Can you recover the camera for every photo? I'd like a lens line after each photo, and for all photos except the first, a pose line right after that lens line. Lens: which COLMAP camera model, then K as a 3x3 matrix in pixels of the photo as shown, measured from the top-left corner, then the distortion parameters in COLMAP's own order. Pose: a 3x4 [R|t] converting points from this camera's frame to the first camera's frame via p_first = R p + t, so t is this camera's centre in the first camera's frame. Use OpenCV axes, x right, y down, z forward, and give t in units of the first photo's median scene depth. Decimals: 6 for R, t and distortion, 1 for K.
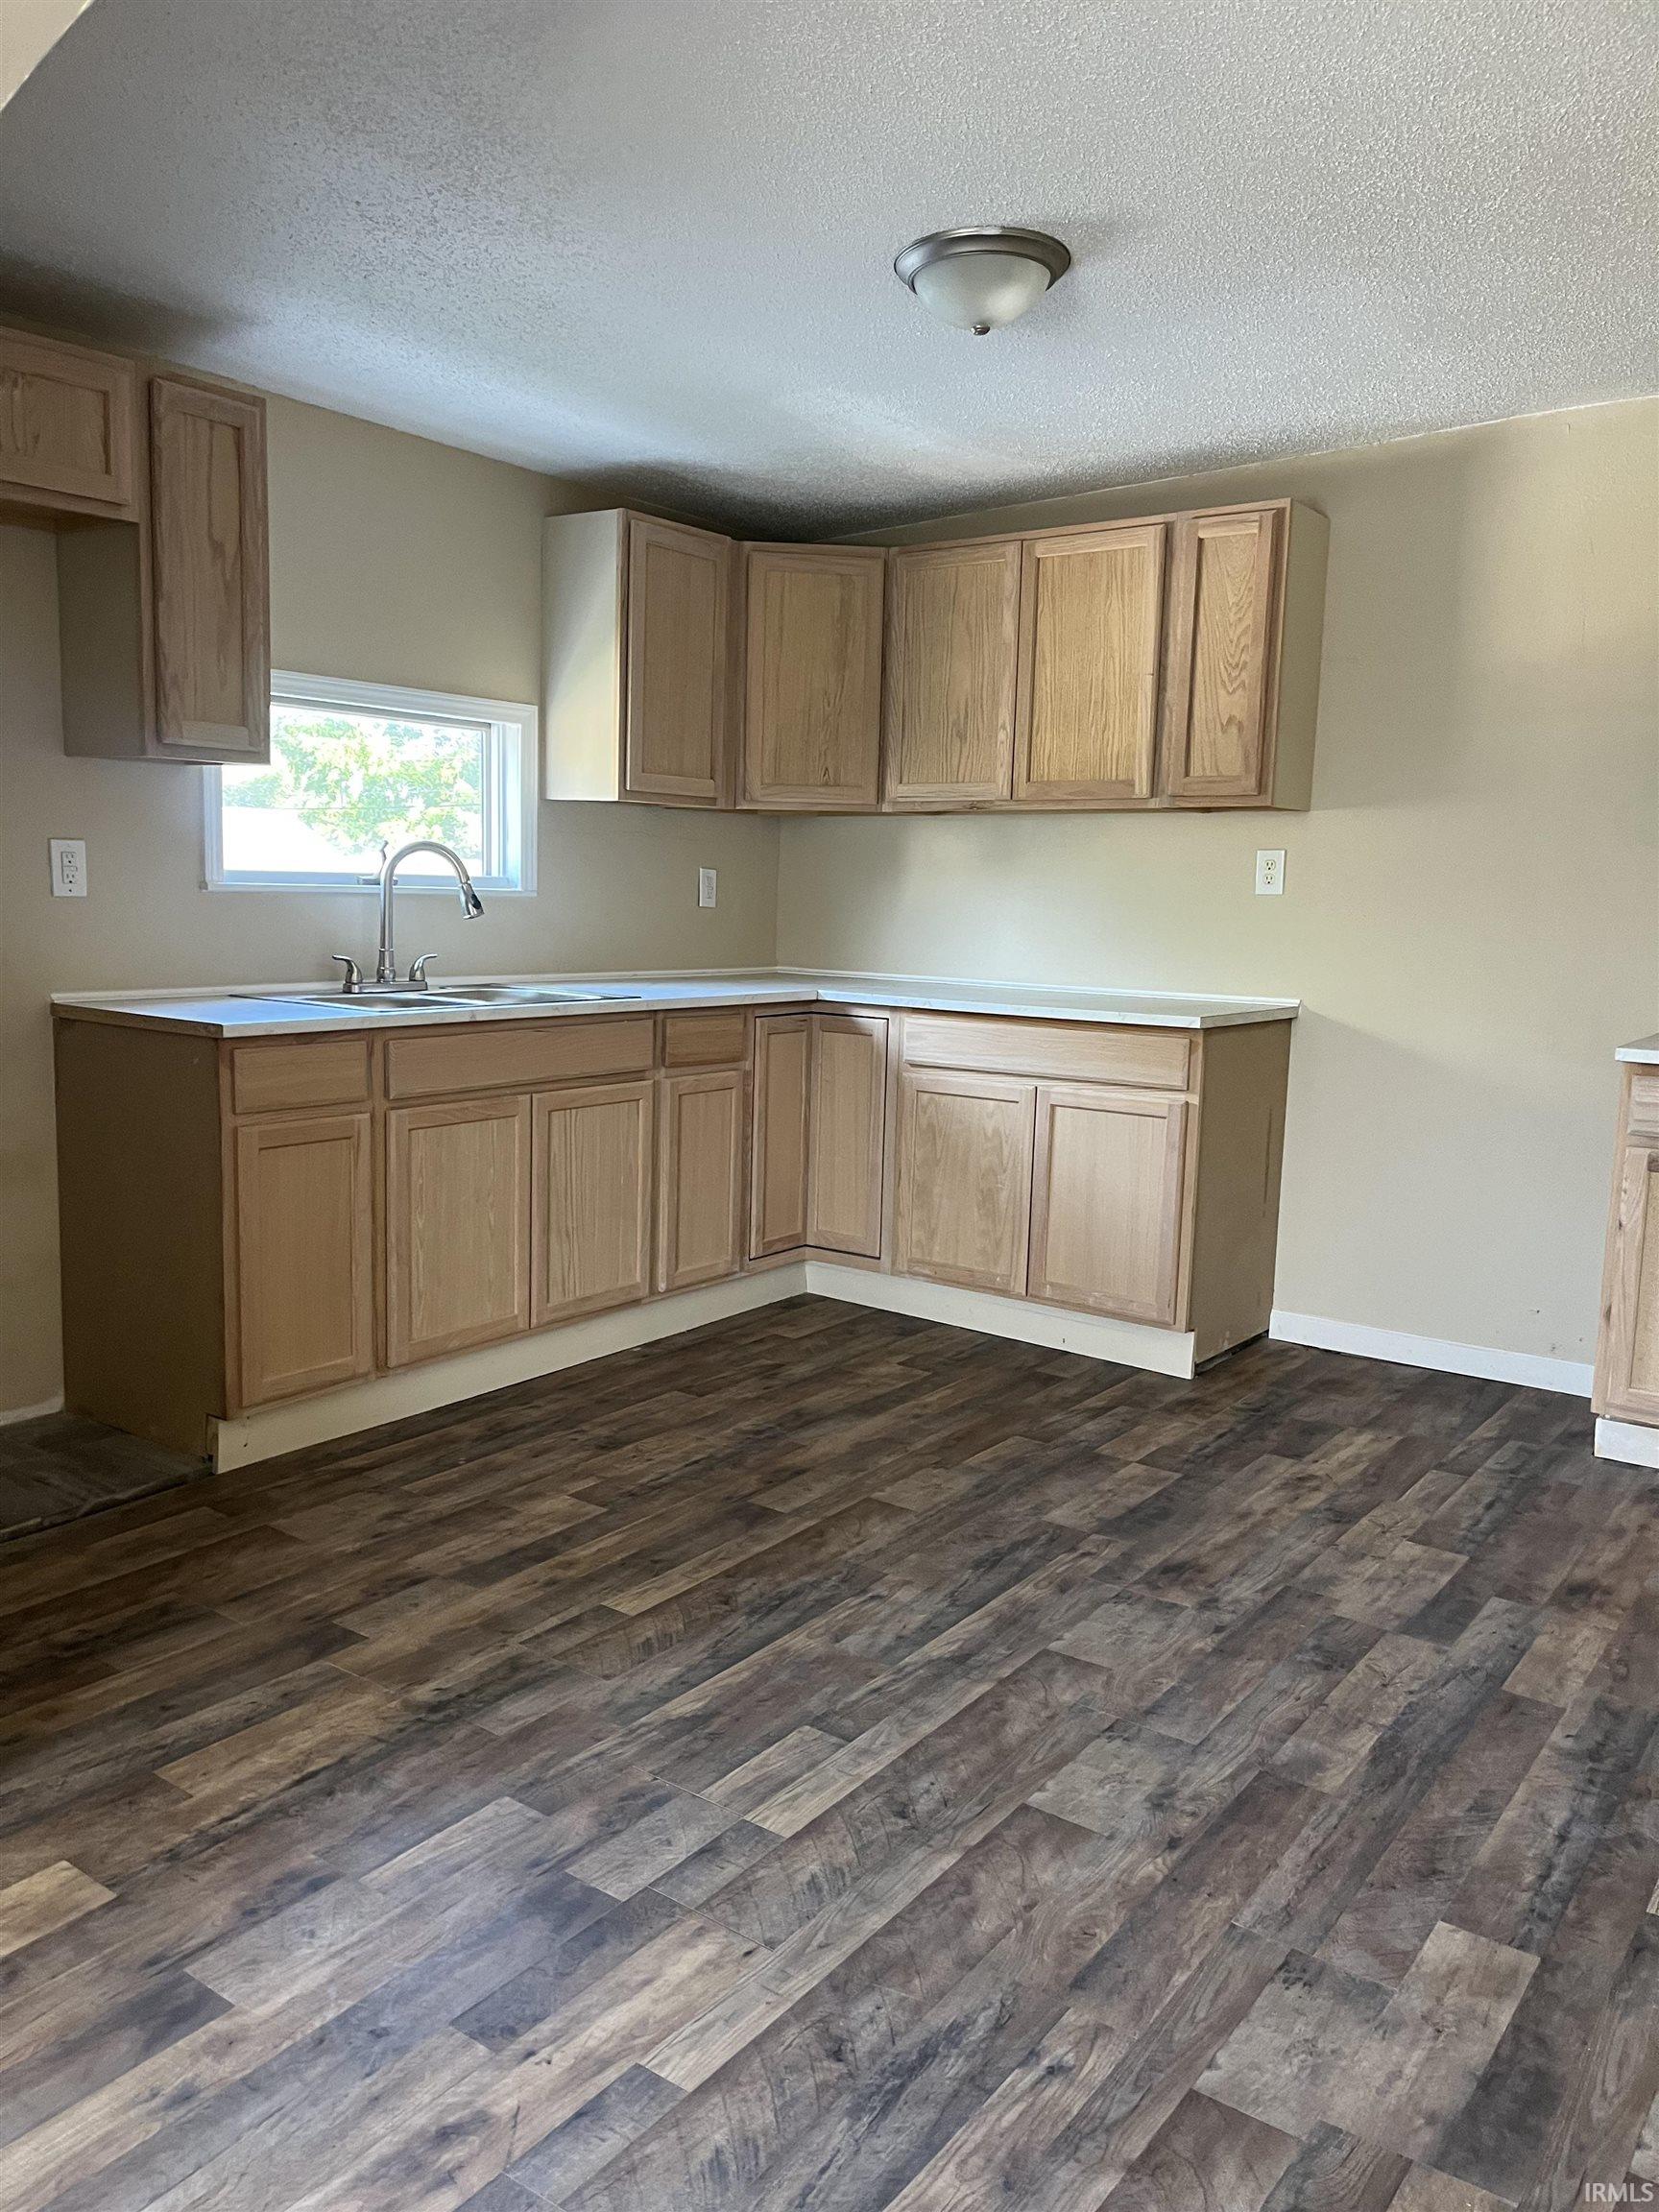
lens RADIAL K [[1664.4, 0, 822.5], [0, 1664.4, 1112.1], [0, 0, 1]] dist [0.033841, -0.042373]
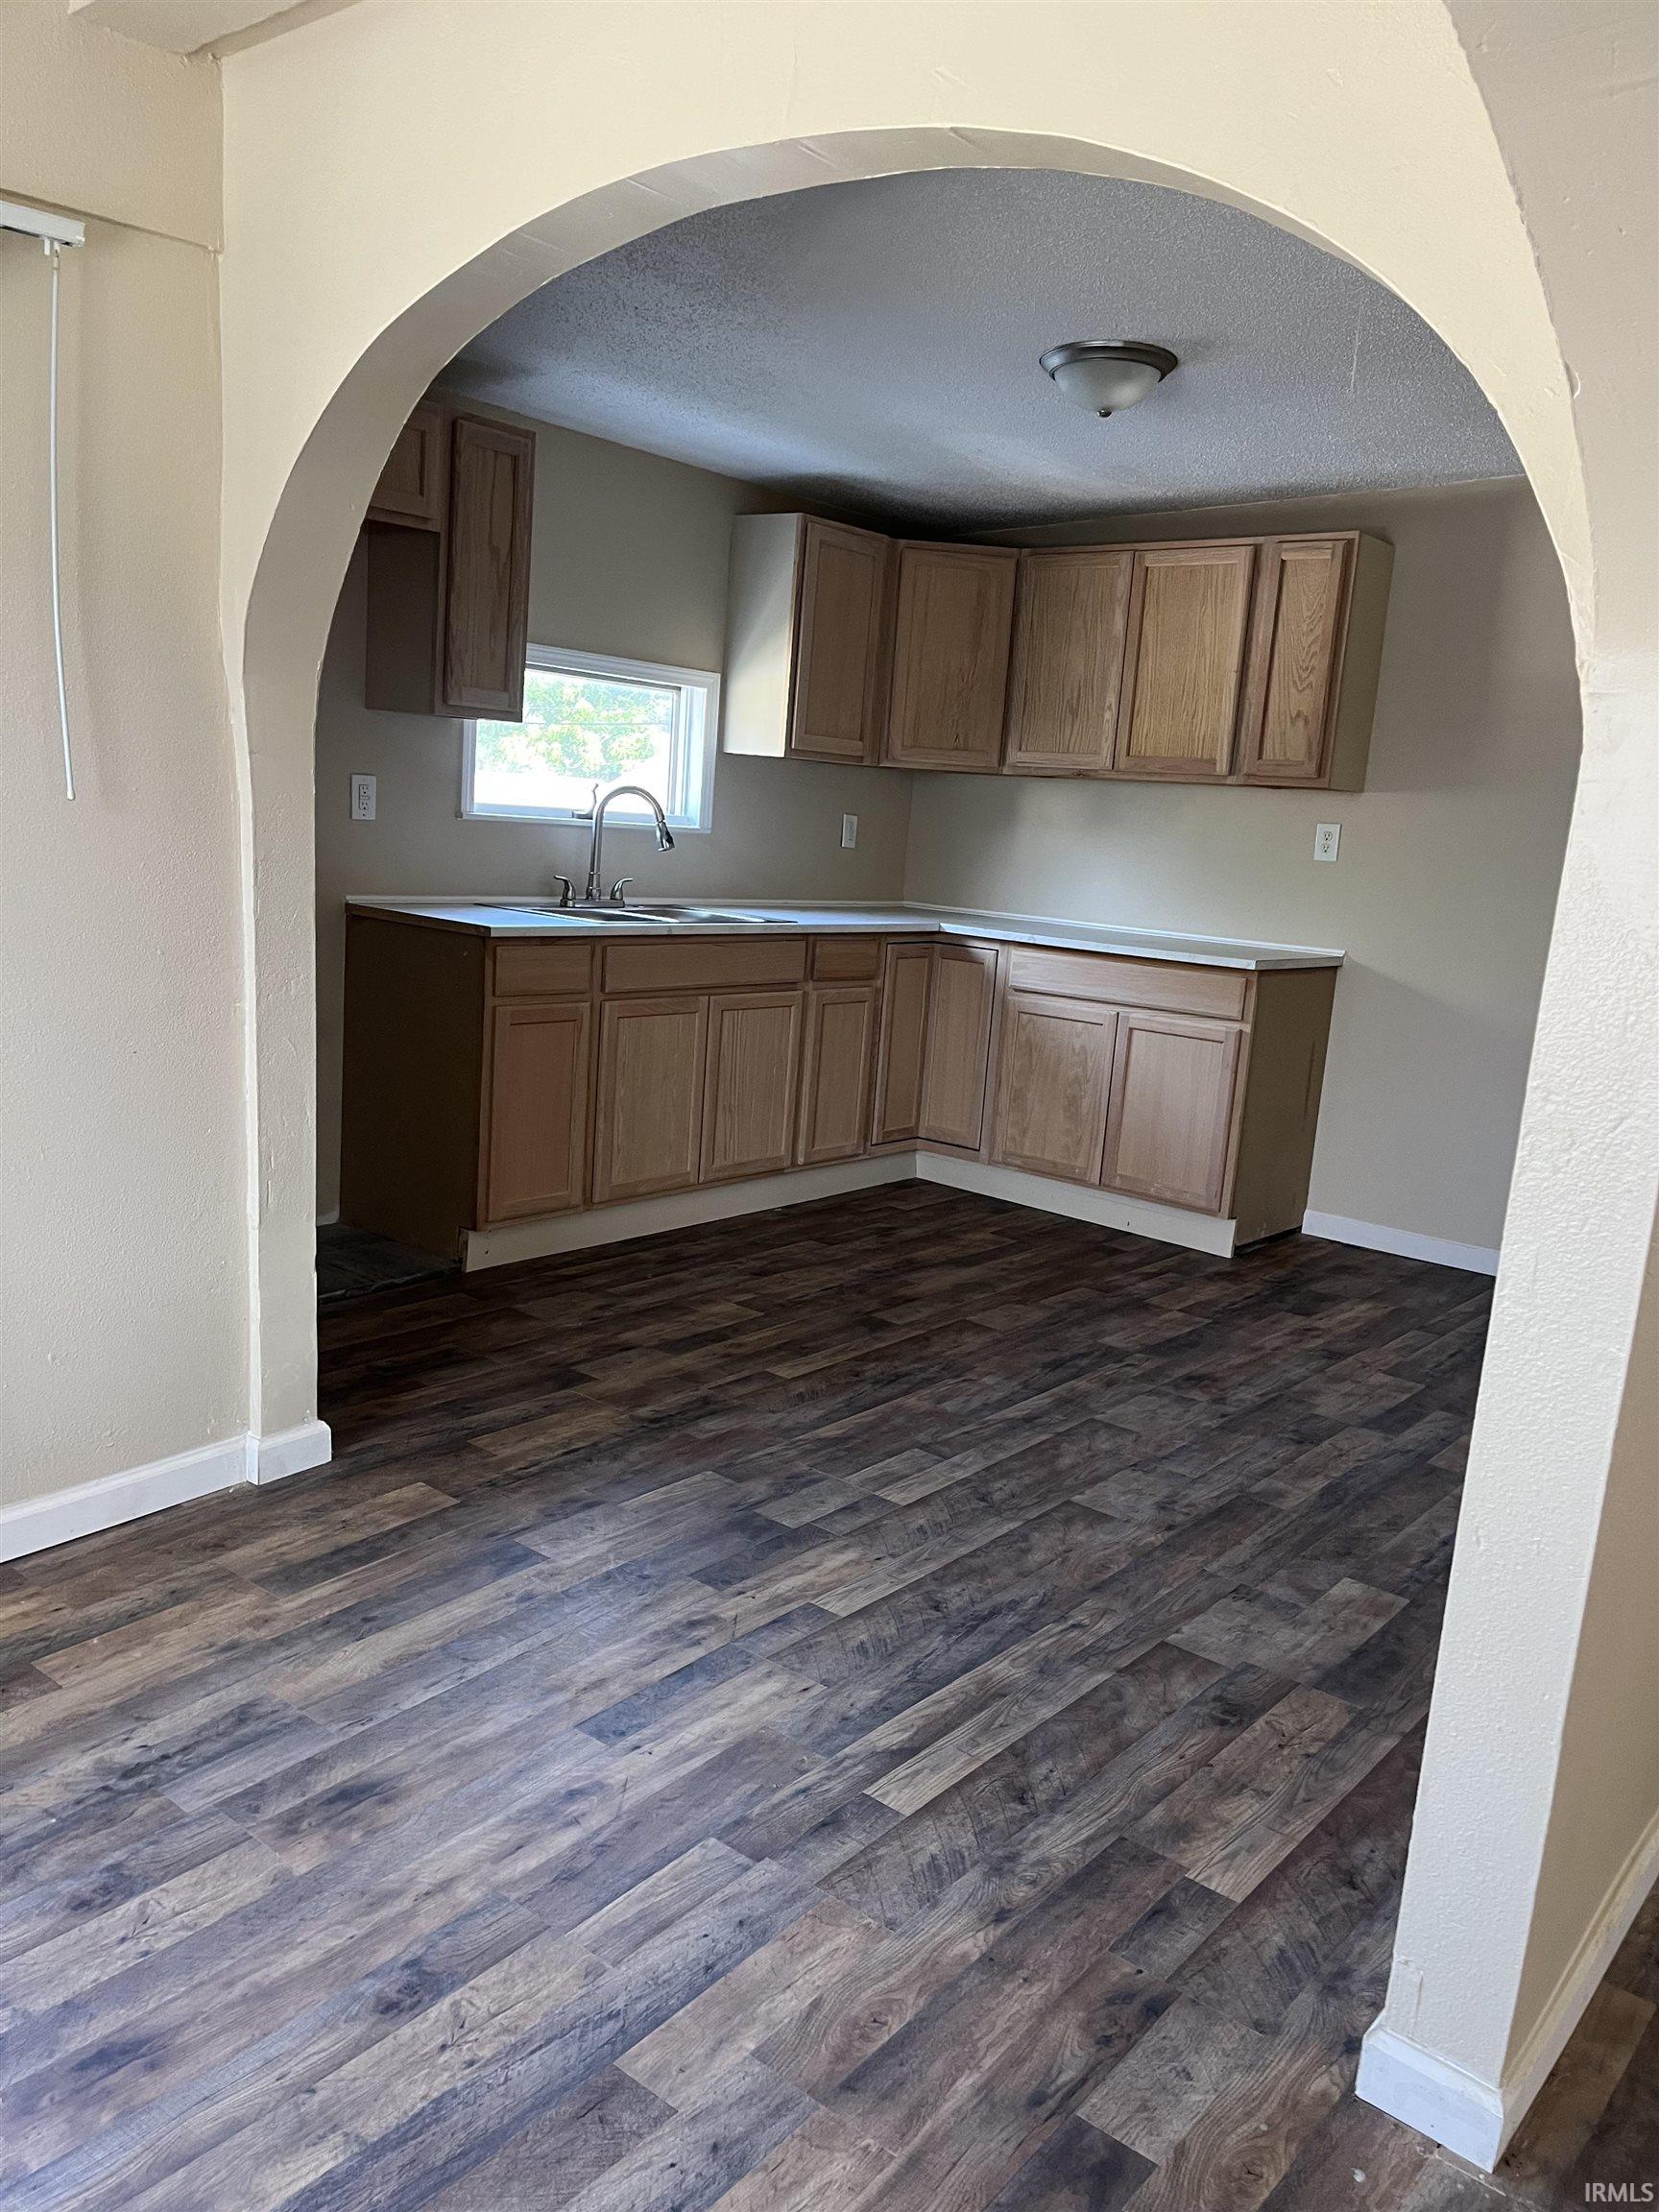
lens RADIAL K [[1664.4, 0, 848.6], [0, 1664.4, 1118.4], [0, 0, 1]] dist [0.033841, -0.042373]
pose [[0.997747, 0.054351, -0.039326, -0.021165], [-0.052570, 0.997603, 0.045000, 0.024783], [0.041678, -0.042831, 0.998213, -0.308778]]
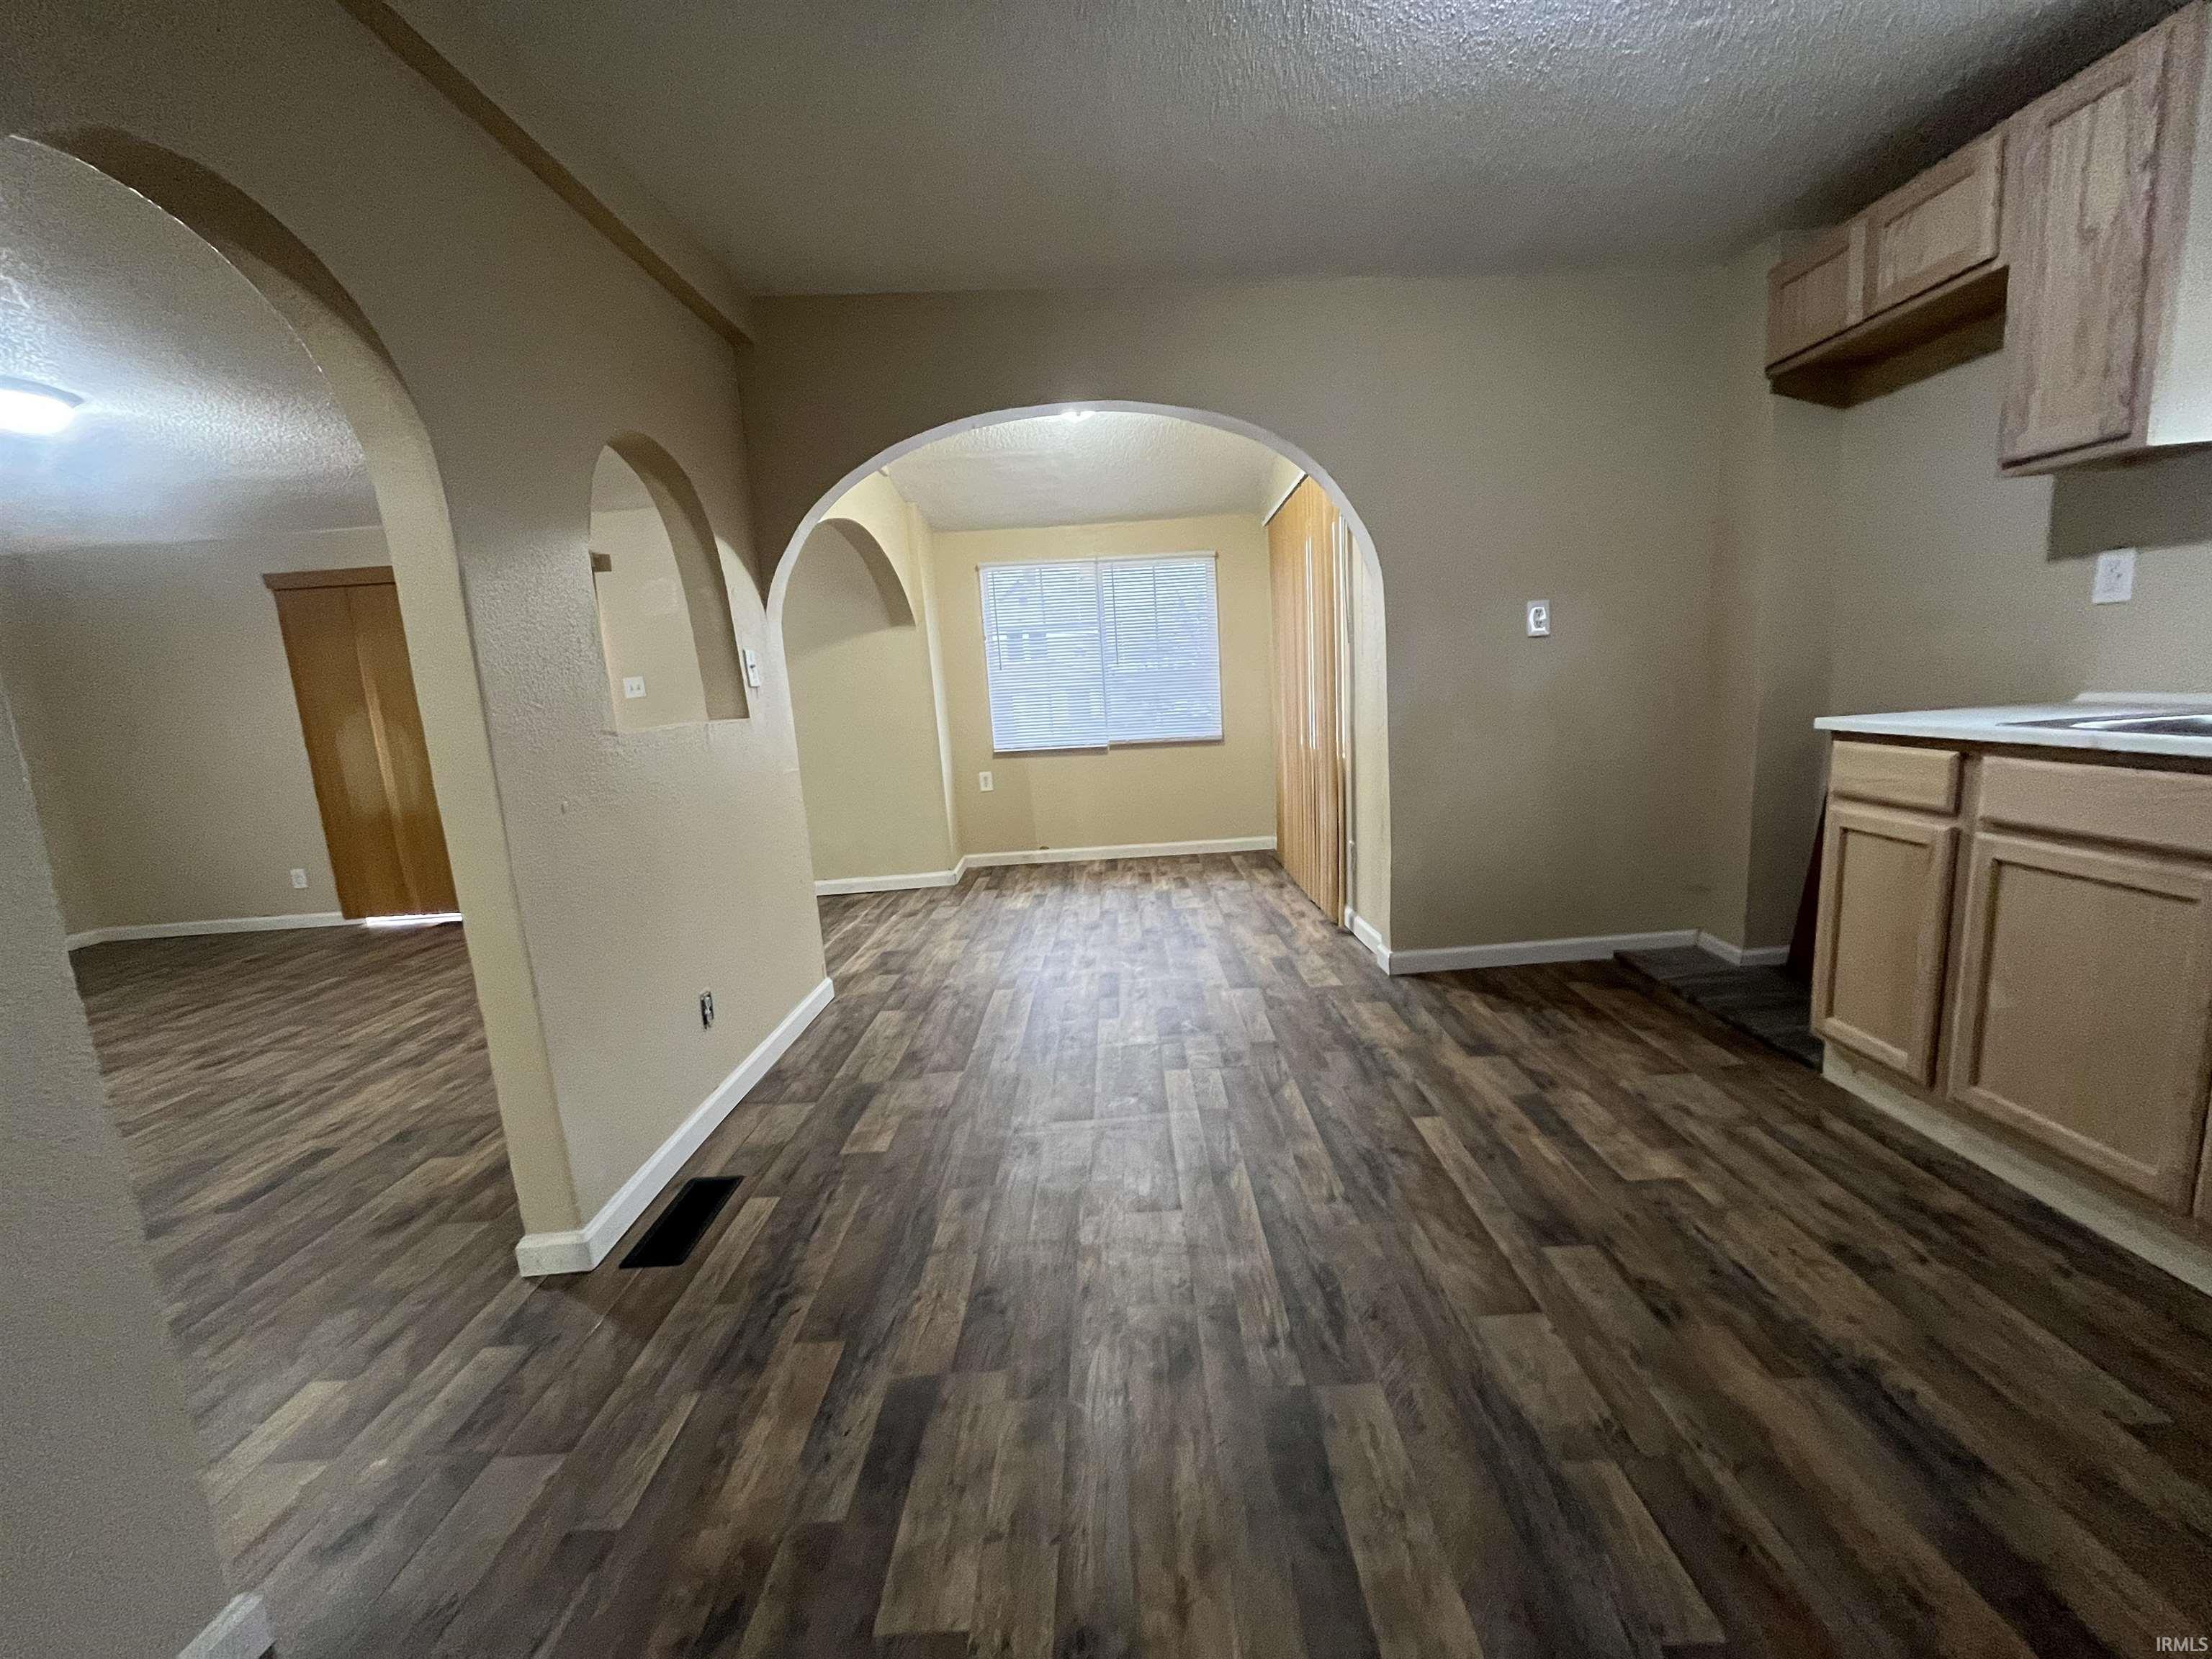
lens RADIAL K [[881.8, 0, 1099.9], [0, 881.8, 821.9], [0, 0, 1]] dist [-0.005445, -0.000213]
pose [[-0.813968, 0.119467, -0.568493, 0.479332], [-0.036769, 0.966067, 0.255662, -0.130702], [0.579746, 0.229003, -0.781954, 1.267953]]
